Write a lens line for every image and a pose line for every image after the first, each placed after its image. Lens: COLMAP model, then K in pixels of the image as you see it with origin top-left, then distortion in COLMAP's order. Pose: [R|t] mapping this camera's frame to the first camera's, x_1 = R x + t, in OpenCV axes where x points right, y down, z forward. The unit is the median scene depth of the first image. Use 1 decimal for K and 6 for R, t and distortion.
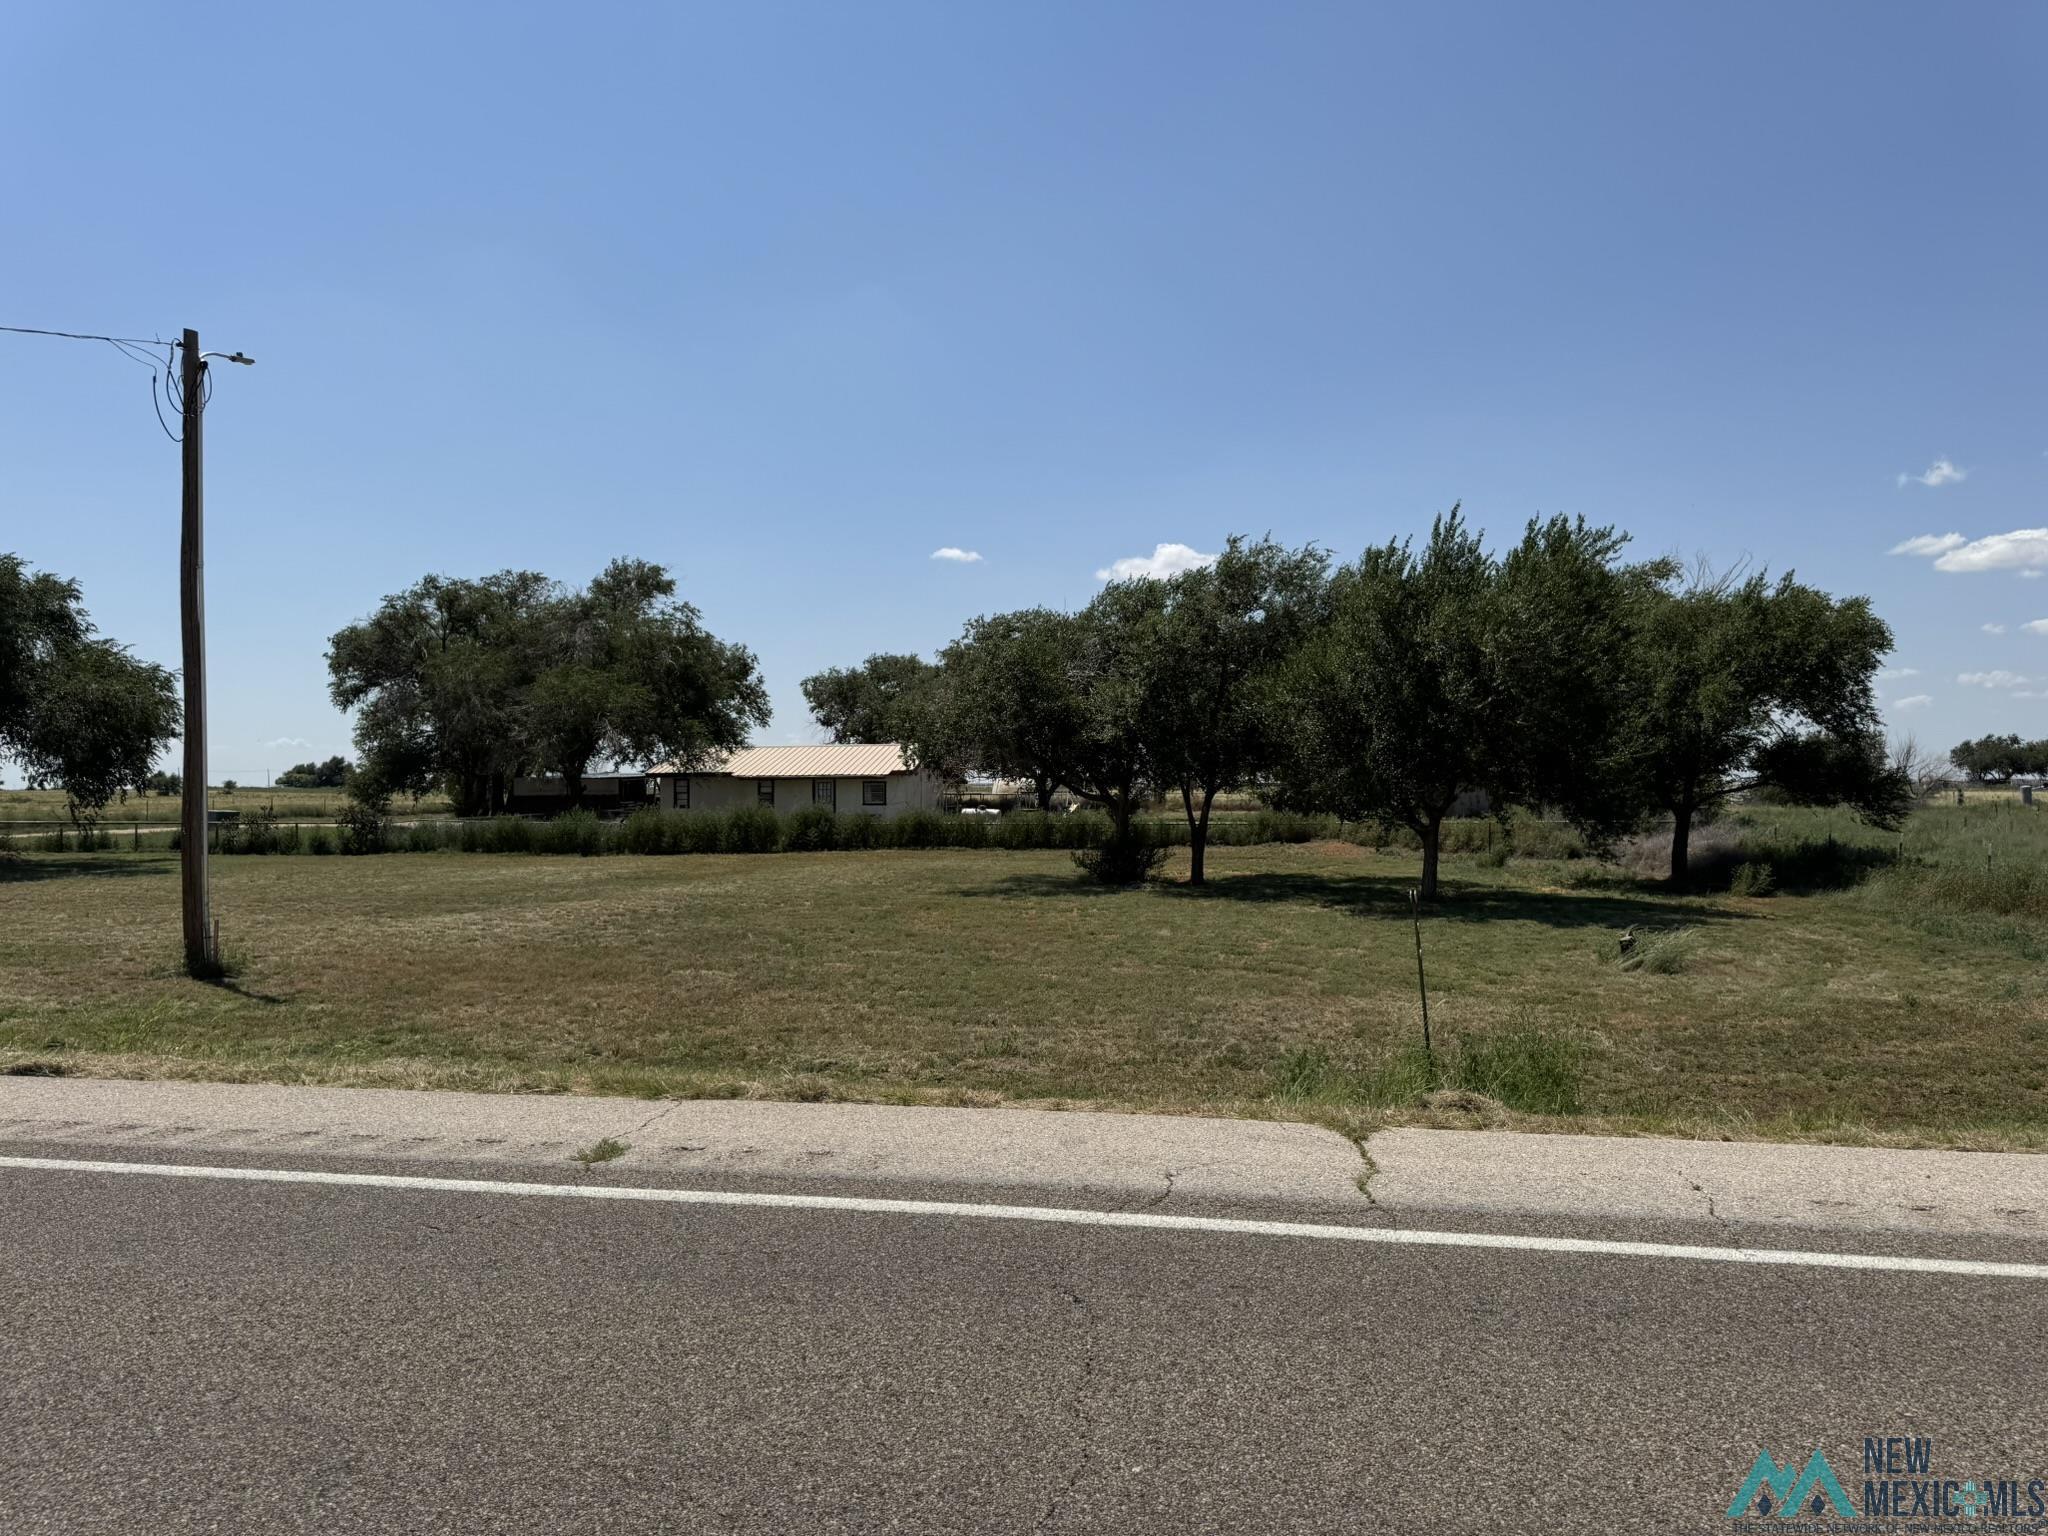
lens RADIAL K [[1439.9, 0, 1022.8], [0, 1439.9, 884.8], [0, 0, 1]] dist [0.001024, -0.002343]
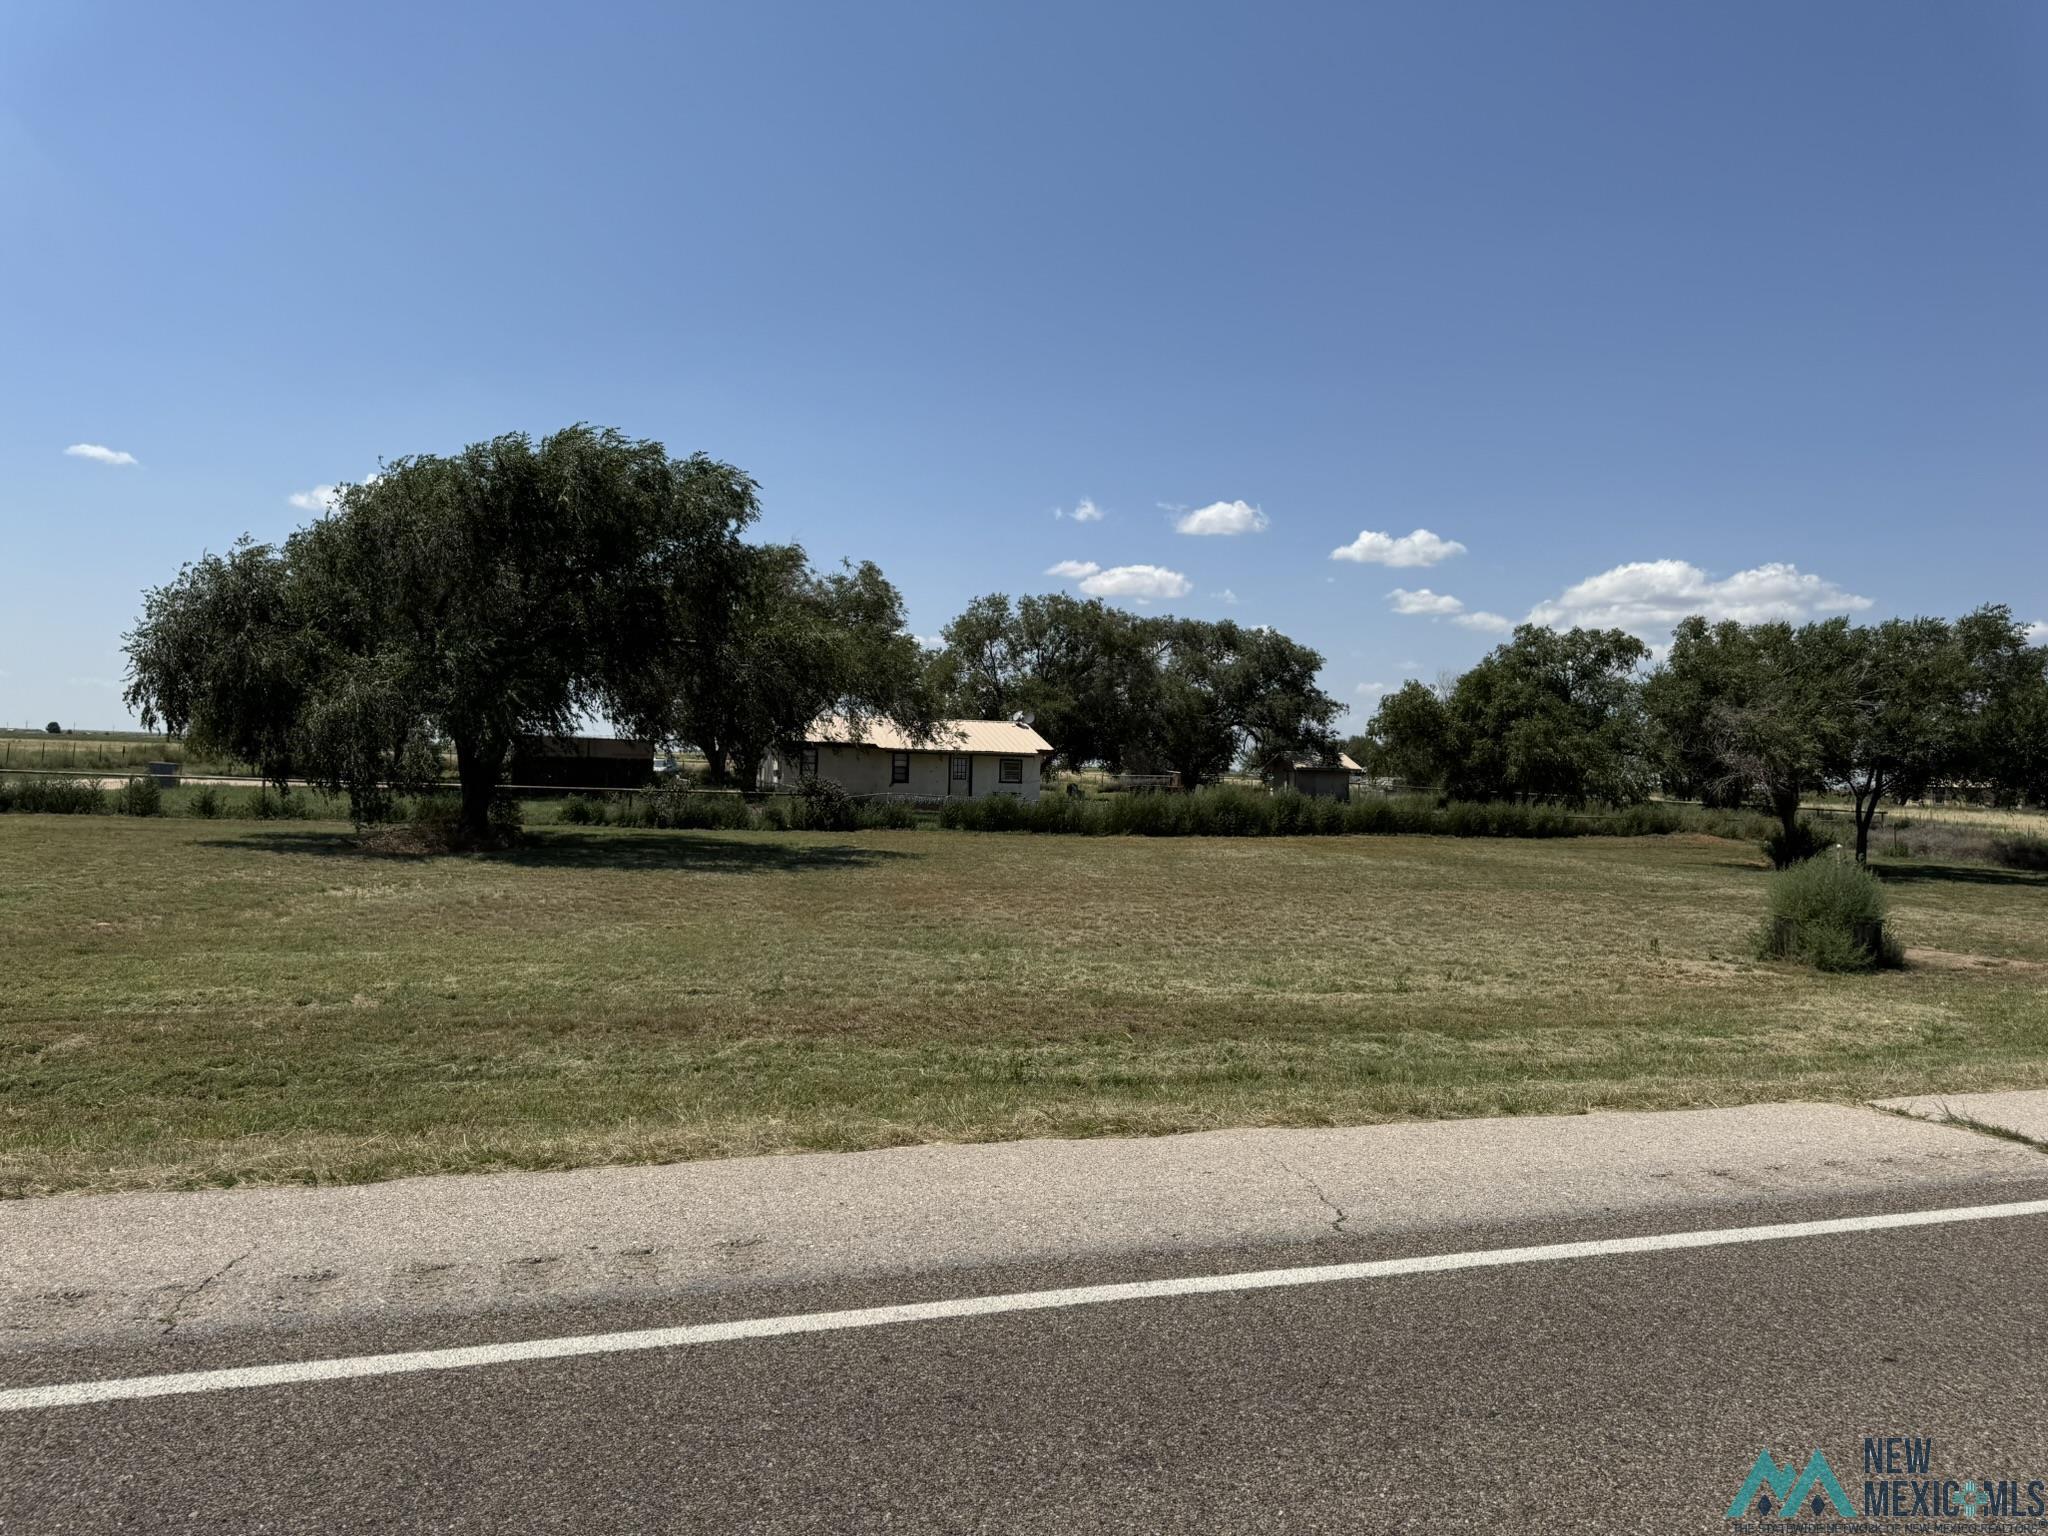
lens RADIAL K [[1456.5, 0, 1011.4], [0, 1456.5, 777.3], [0, 0, 1]] dist [0.099378, -0.157535]
pose [[0.853581, 0.030793, 0.520050, -0.131185], [-0.003400, 0.998560, -0.053545, -0.001182], [-0.520949, 0.043937, 0.852456, 0.030366]]
